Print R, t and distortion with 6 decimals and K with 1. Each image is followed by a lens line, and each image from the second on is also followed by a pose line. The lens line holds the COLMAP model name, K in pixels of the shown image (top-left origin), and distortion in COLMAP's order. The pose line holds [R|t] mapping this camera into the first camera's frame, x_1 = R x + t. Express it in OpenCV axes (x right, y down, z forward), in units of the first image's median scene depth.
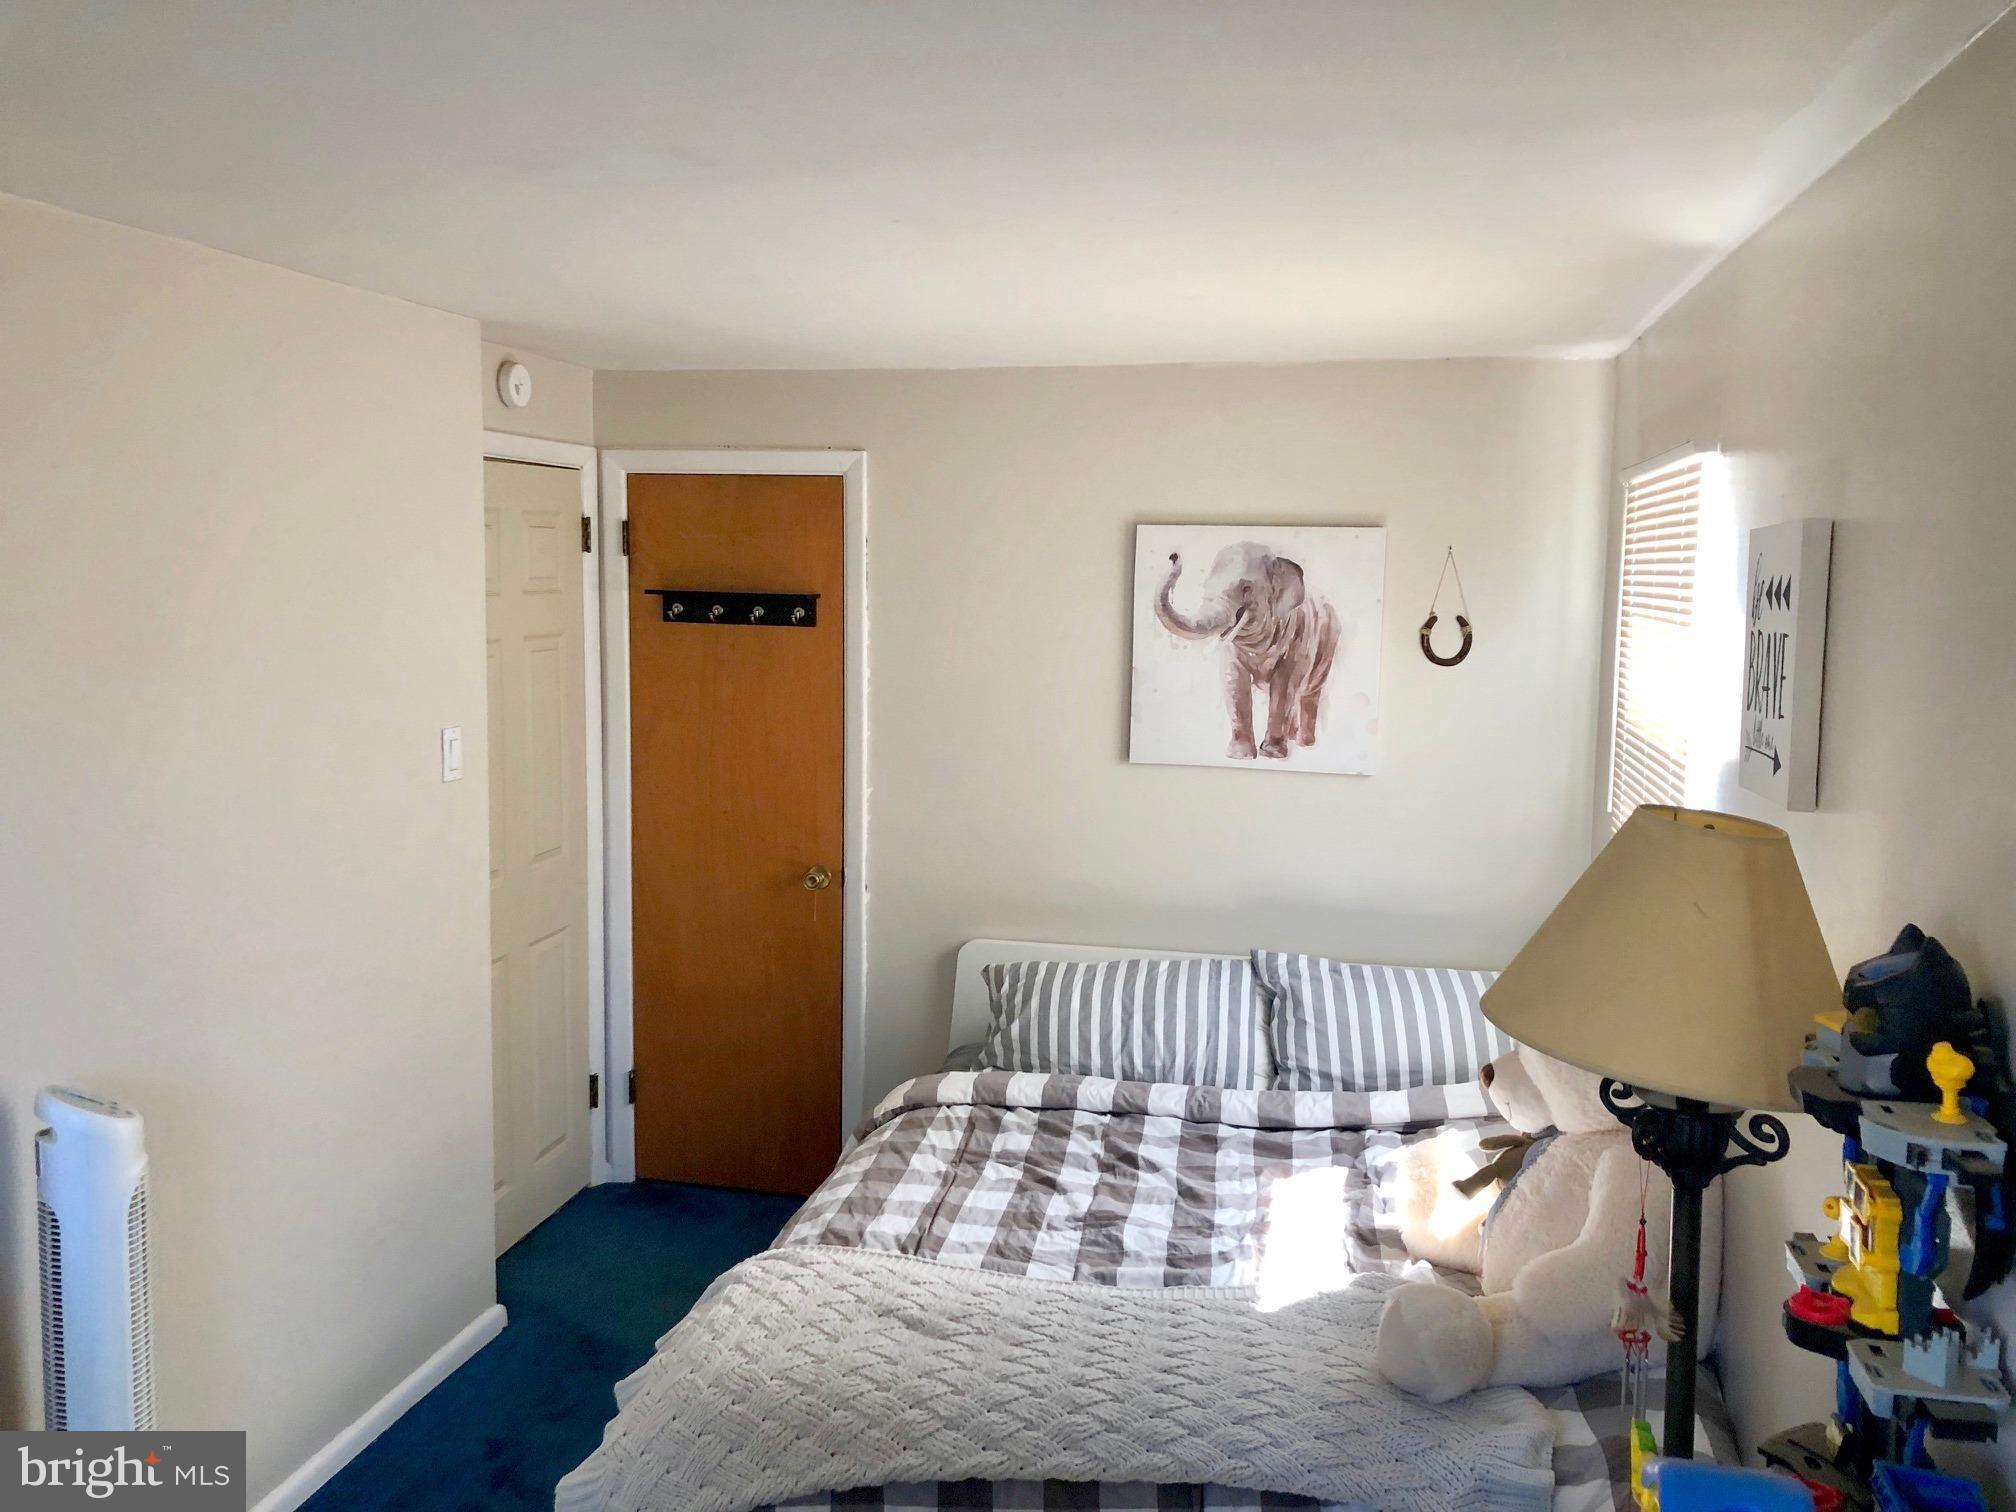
lens RADIAL K [[1668.6, 0, 992.7], [0, 1668.6, 734.4], [0, 0, 1]] dist [0.089152, -0.238077]
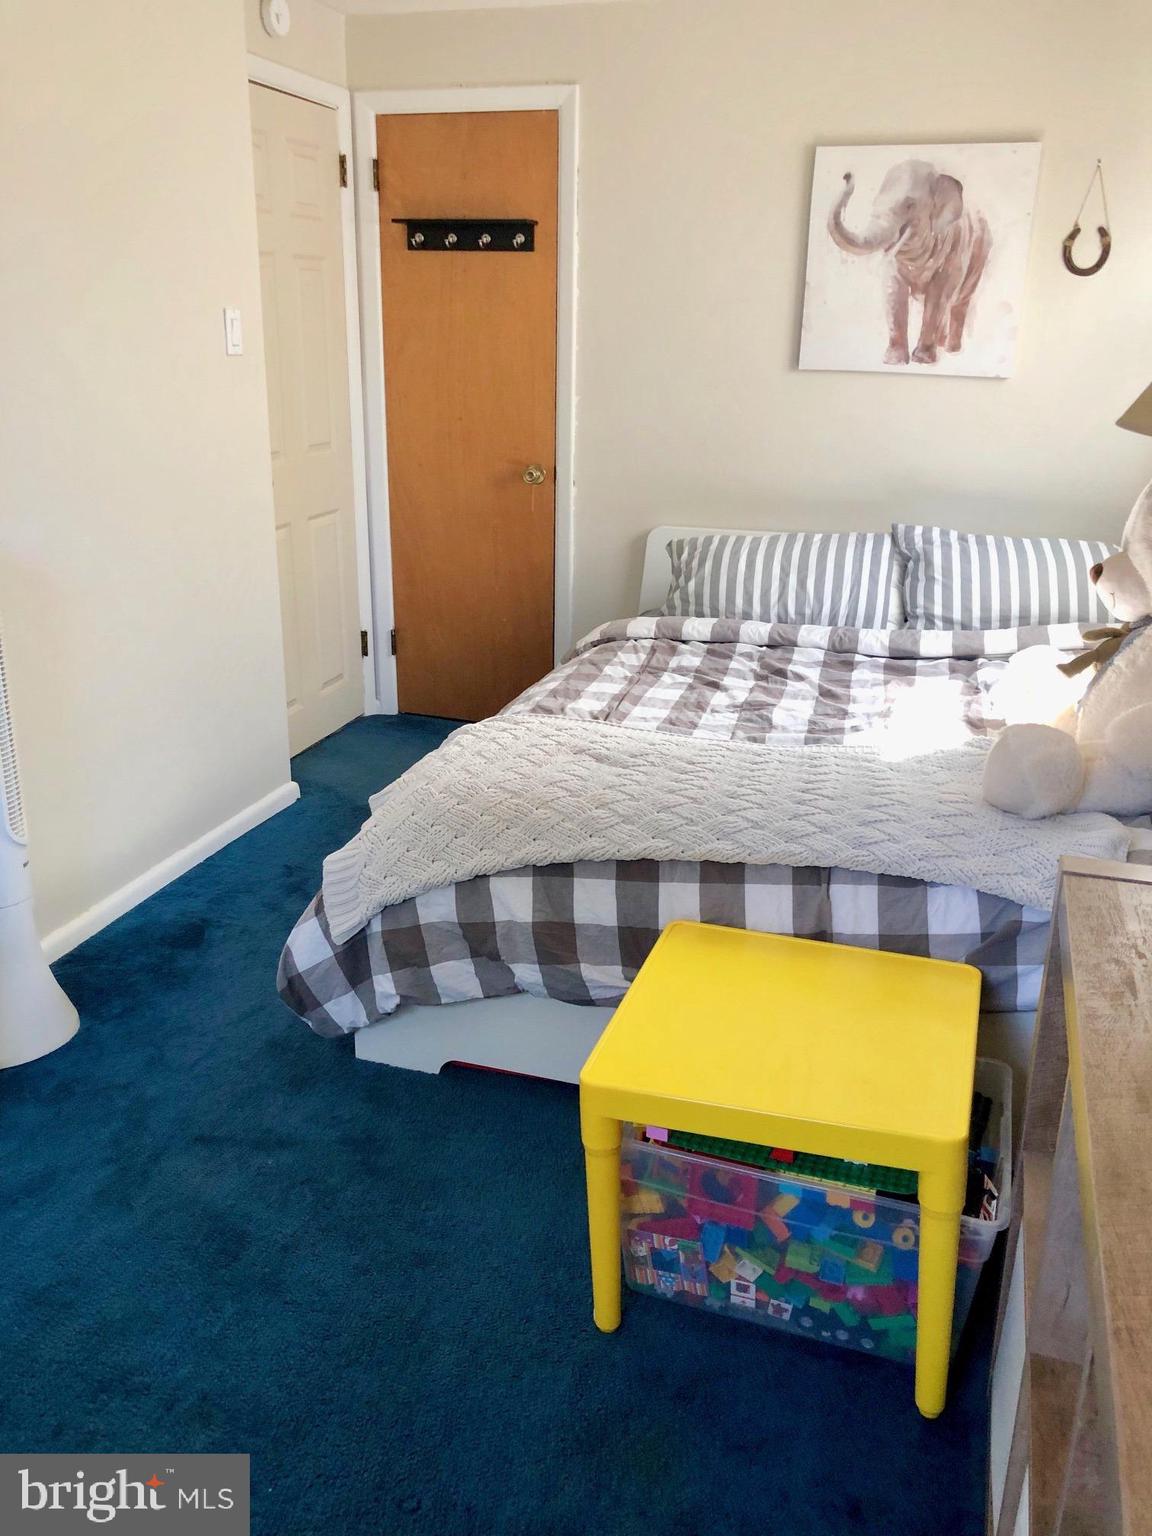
lens RADIAL K [[1271.3, 0, 545.0], [0, 1271.3, 763.8], [0, 0, 1]] dist [0.089152, -0.238077]
pose [[0.994480, 0.032343, -0.099820, 0.004211], [-0.007381, 0.970514, 0.240931, 0.082189], [0.104669, -0.238864, 0.965395, 0.049285]]
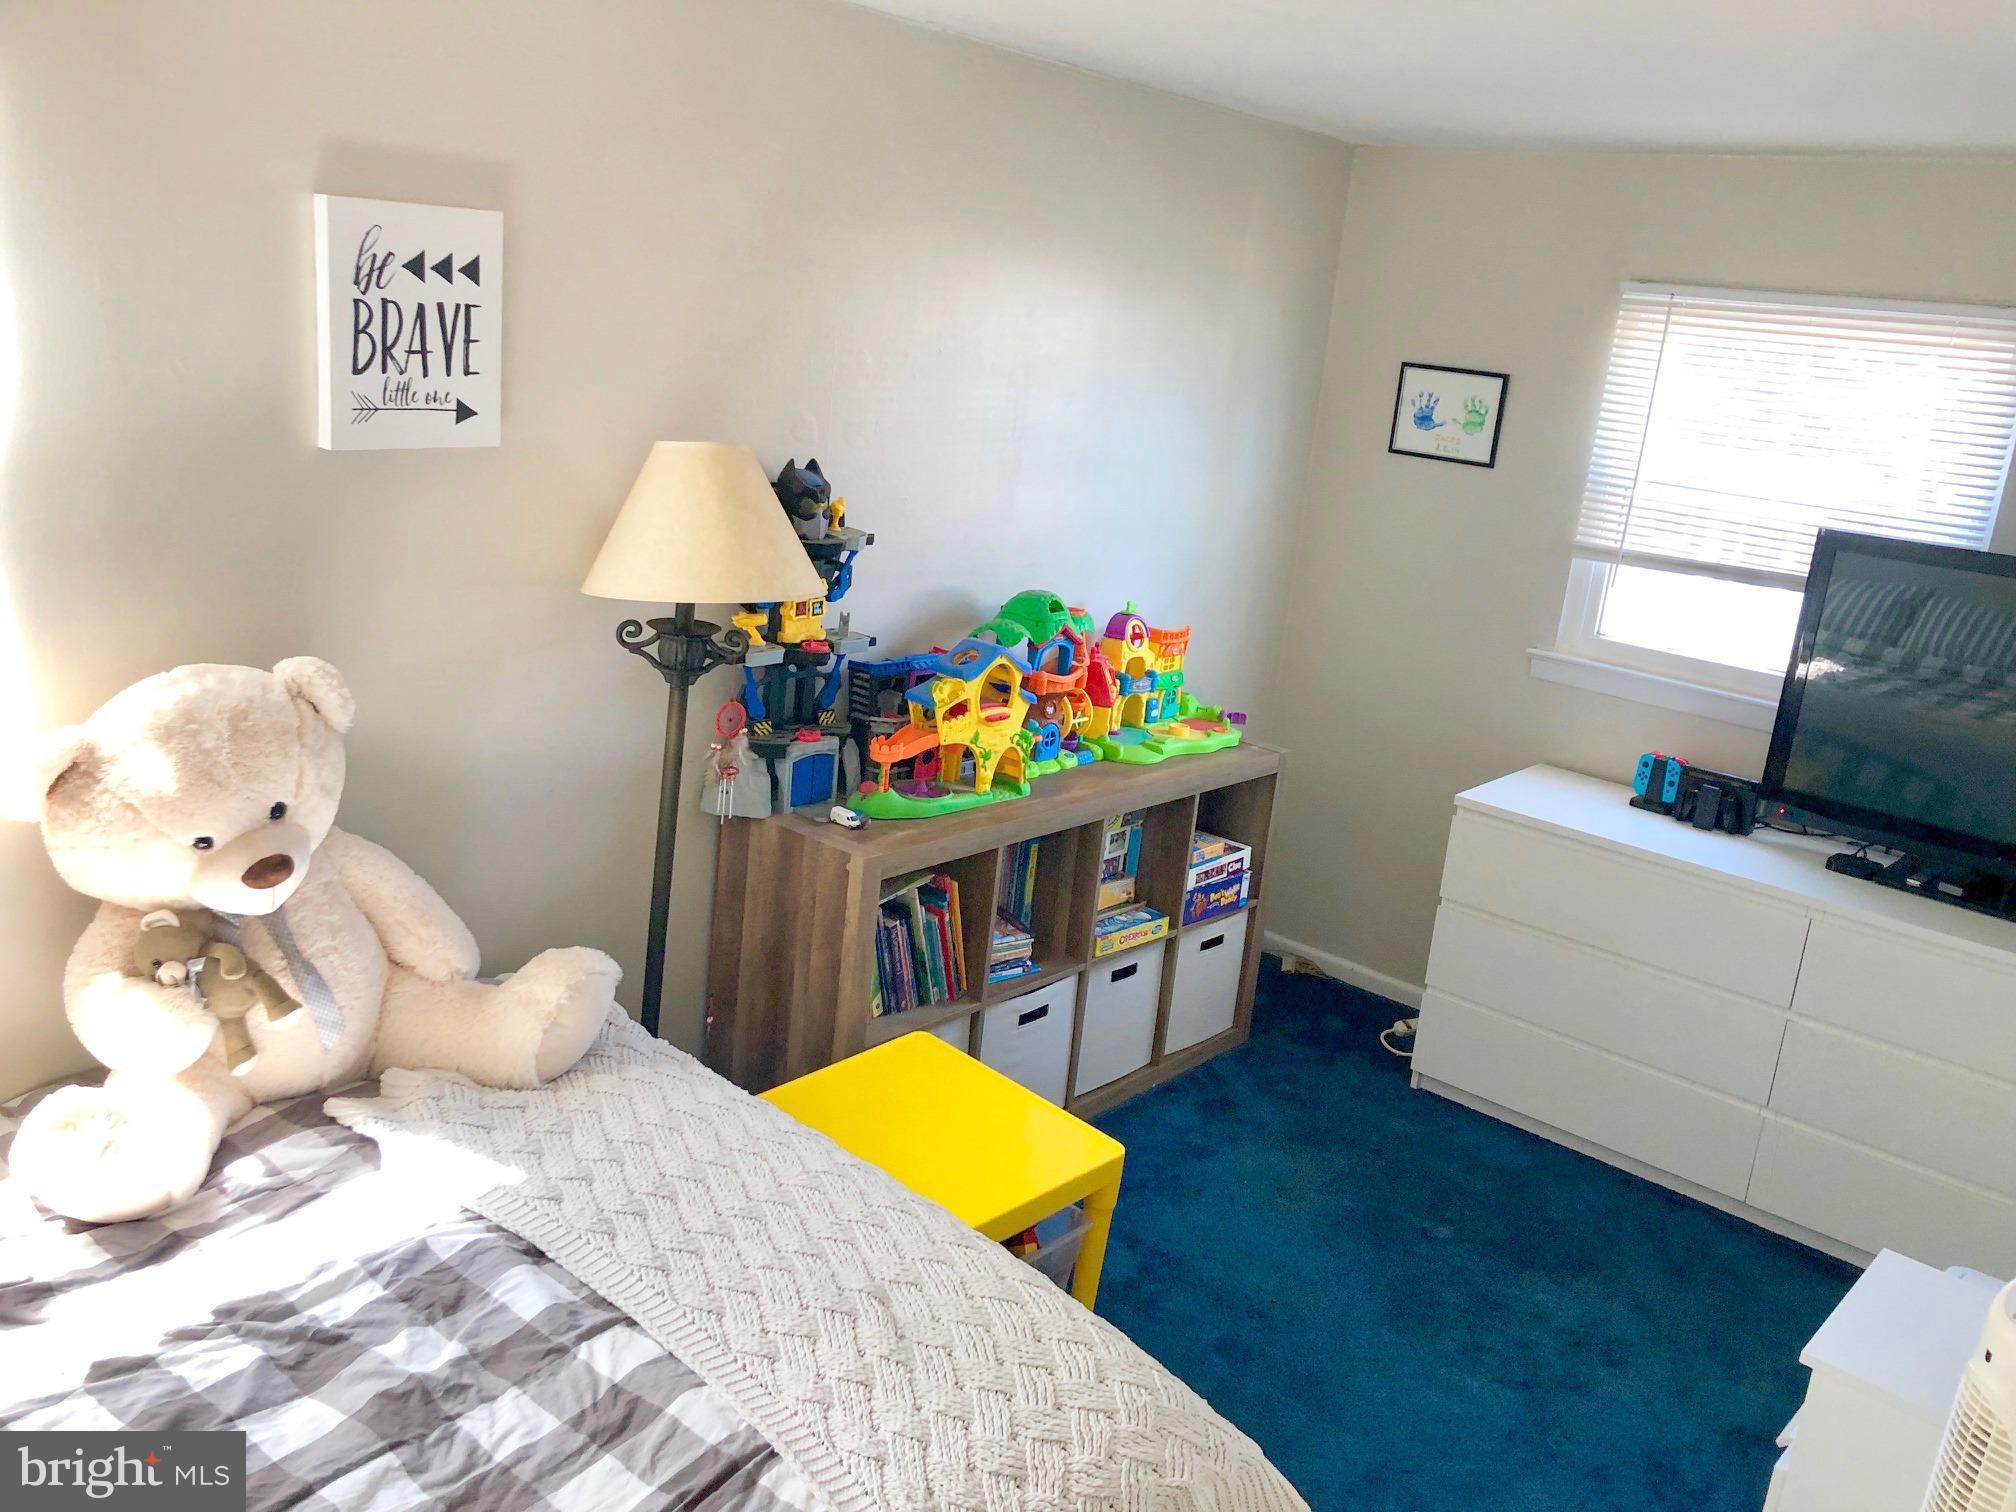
lens RADIAL K [[1668.6, 0, 992.7], [0, 1668.6, 734.4], [0, 0, 1]] dist [0.089152, -0.238077]
pose [[-0.868586, -0.218382, 0.444823, -0.240944], [-0.056122, 0.935233, 0.349556, -0.111407], [-0.492350, 0.278655, -0.824587, 0.990647]]
